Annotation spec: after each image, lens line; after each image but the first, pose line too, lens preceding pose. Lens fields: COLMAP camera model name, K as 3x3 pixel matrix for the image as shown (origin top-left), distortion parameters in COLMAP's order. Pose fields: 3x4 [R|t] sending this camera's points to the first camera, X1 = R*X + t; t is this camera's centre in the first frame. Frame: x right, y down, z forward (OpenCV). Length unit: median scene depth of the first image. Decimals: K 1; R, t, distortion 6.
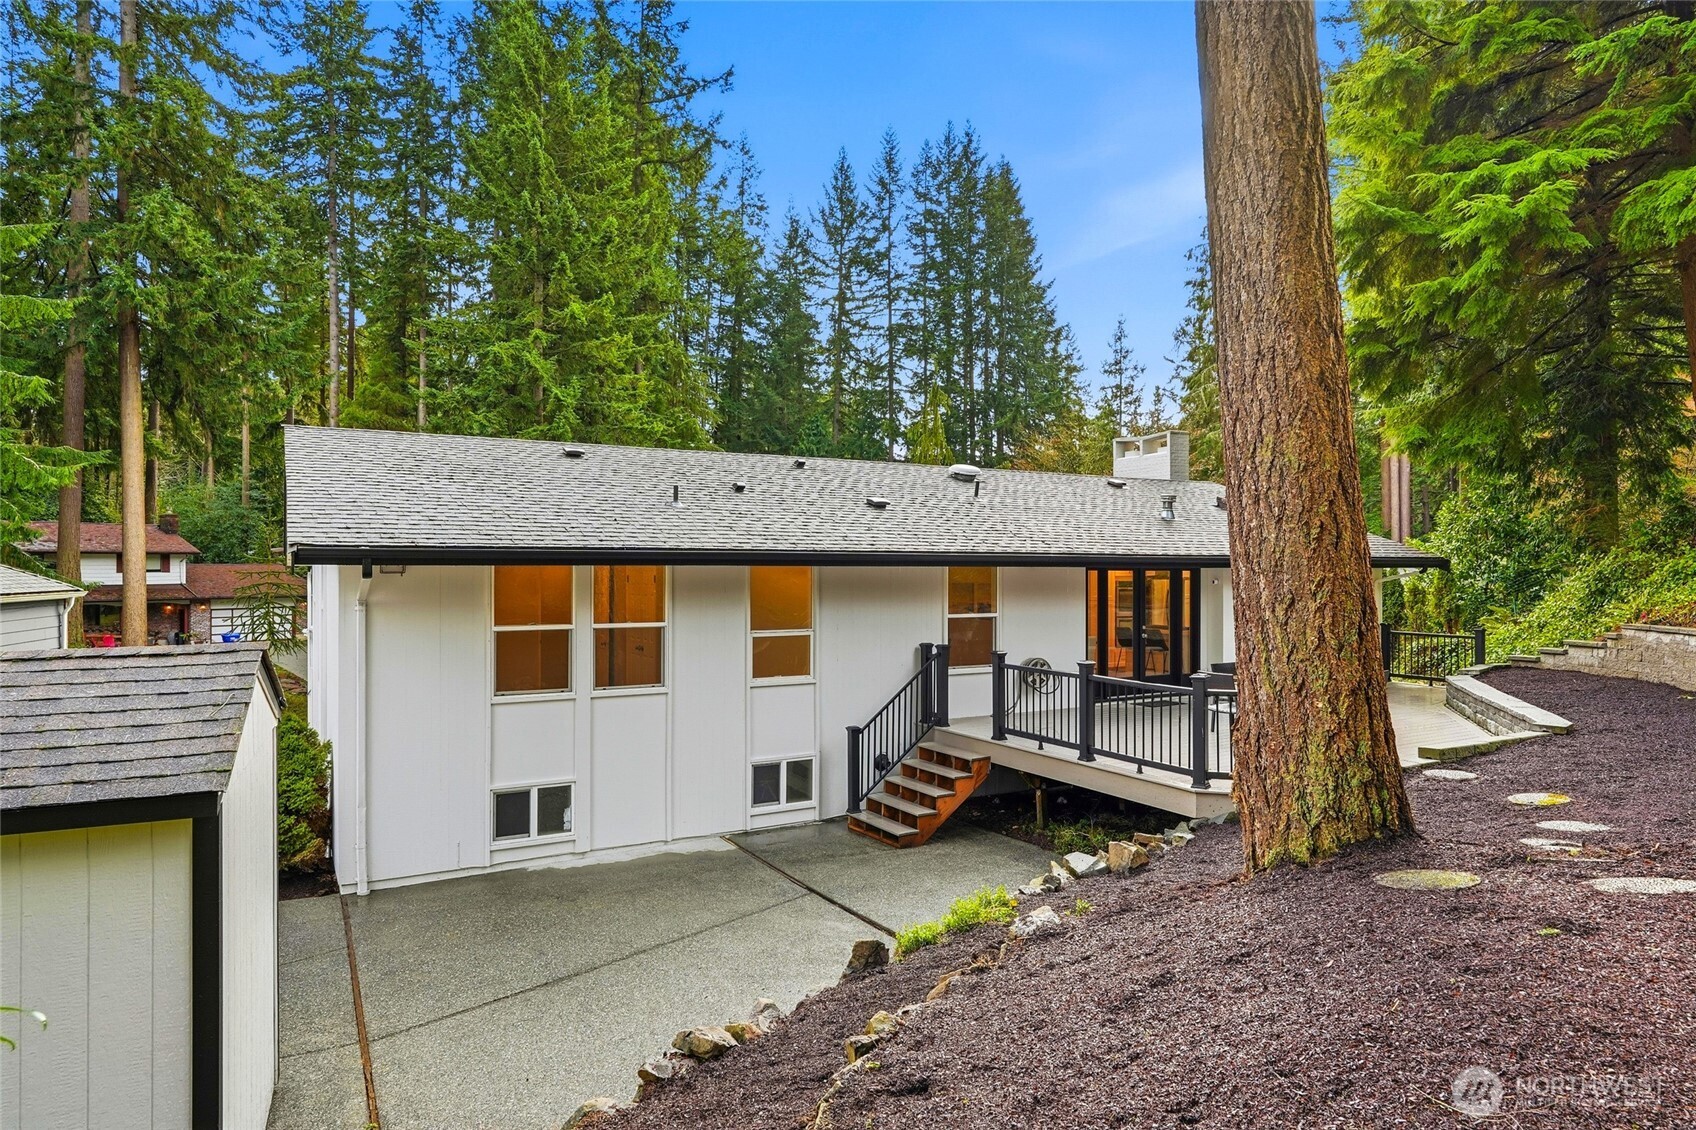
lens RADIAL K [[1015.2, 0, 843.7], [0, 1015.2, 566.4], [0, 0, 1]] dist [-0.009708, -0.000665]
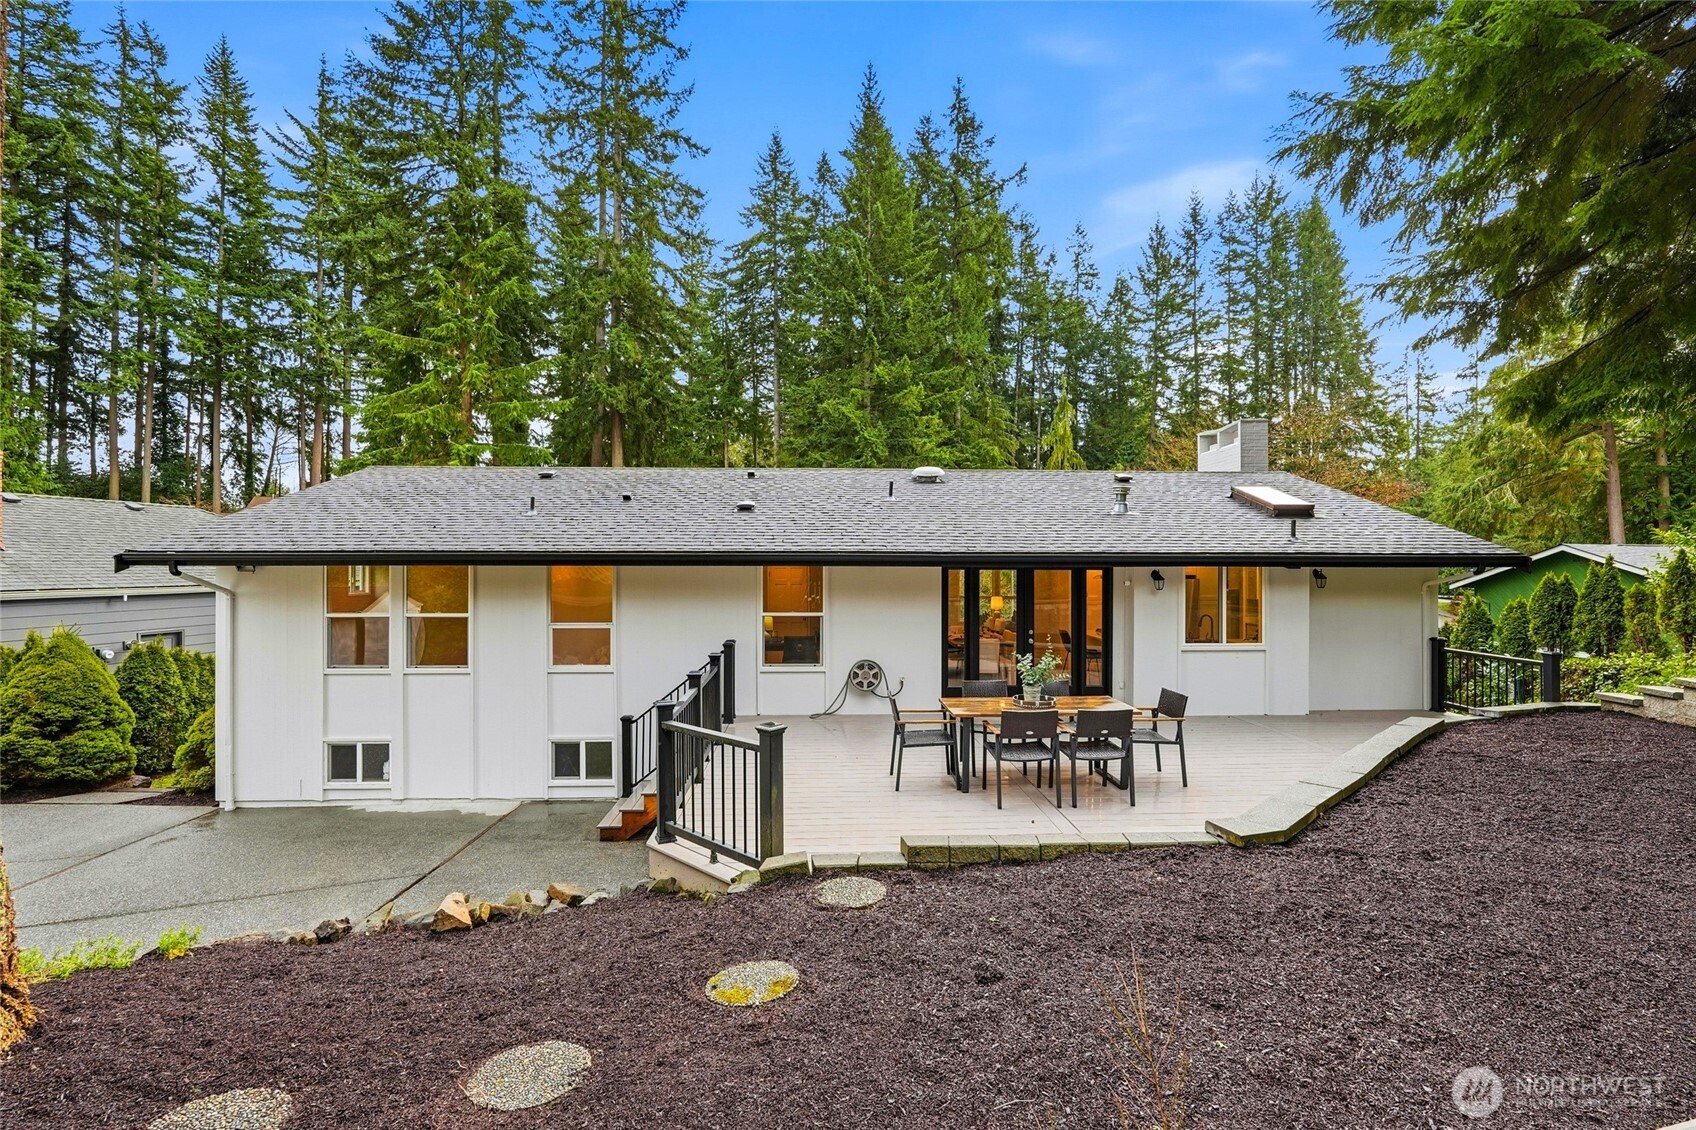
lens RADIAL K [[746.7, 0, 854.1], [0, 746.7, 561.2], [0, 0, 1]] dist [-0.009315, 0.001290]
pose [[0.890362, -0.000288, -0.455253, 0.437195], [-0.000428, 0.999999, -0.001470, -0.002823], [0.455252, 0.001504, 0.890361, 0.309261]]
